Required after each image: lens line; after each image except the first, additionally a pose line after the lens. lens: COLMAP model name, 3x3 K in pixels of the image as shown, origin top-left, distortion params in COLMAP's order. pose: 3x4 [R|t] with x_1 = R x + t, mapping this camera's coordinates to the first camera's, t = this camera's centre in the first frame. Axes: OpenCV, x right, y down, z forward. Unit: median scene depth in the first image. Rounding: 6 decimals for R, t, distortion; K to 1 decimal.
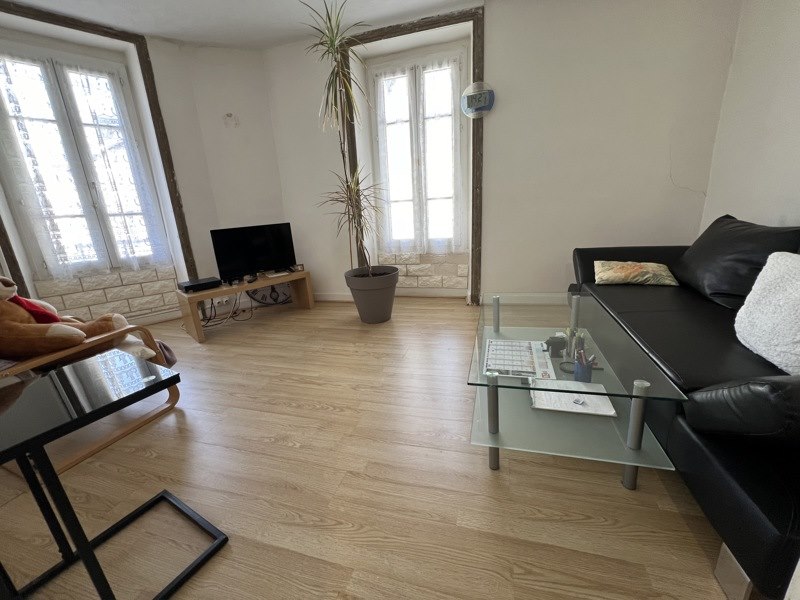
lens RADIAL K [[298.9, 0, 398.6], [0, 298.9, 300.9], [0, 0, 1]] dist [0.007111, -0.000123]
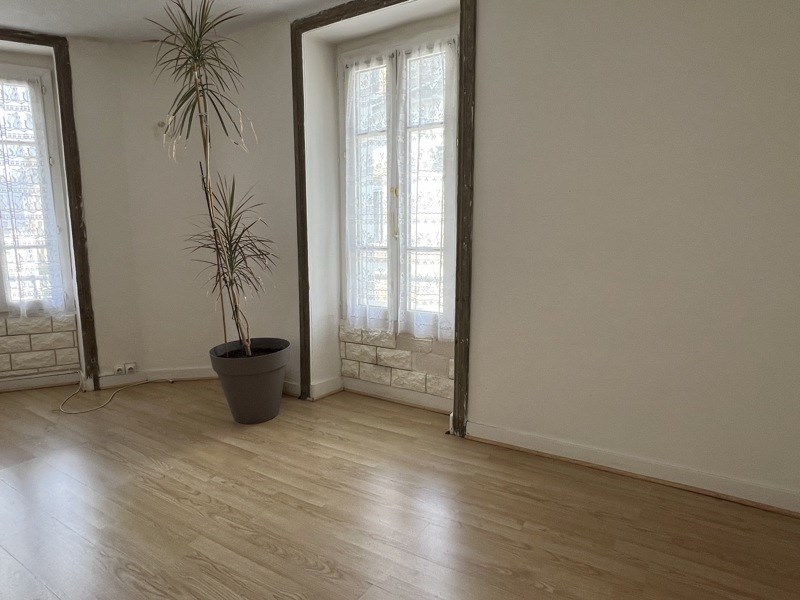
lens RADIAL K [[470.9, 0, 397.9], [0, 470.9, 306.9], [0, 0, 1]] dist [0.037418, 0.000487]
pose [[0.953934, 0.094512, -0.284741, 0.386945], [-0.125189, 0.987905, -0.091495, -0.135711], [0.272650, 0.122926, 0.954228, 0.080548]]
